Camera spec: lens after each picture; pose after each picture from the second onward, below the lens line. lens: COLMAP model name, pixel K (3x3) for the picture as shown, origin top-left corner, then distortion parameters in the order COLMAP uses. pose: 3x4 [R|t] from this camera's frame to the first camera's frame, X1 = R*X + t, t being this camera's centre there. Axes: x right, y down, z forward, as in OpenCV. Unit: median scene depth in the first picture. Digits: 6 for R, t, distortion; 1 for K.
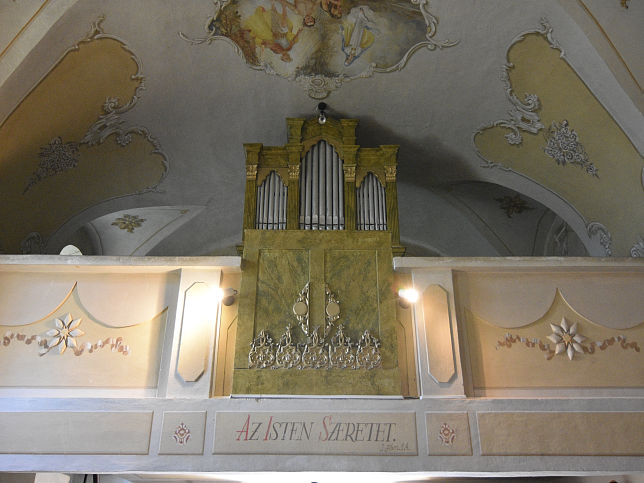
lens RADIAL K [[556.9, 0, 324.6], [0, 556.9, 259.4], [0, 0, 1]] dist [0.002081, -0.005110]
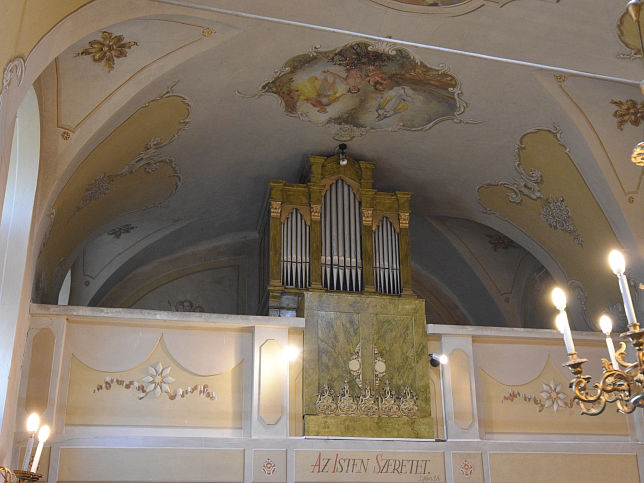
lens RADIAL K [[757.1, 0, 322.0], [0, 757.1, 241.5], [0, 0, 1]] dist [-0.000693, 0.012263]
pose [[0.981936, 0.060226, 0.179375, -0.417366], [-0.074830, 0.994312, 0.075790, -0.295373], [-0.173790, -0.087843, 0.980857, -0.585009]]
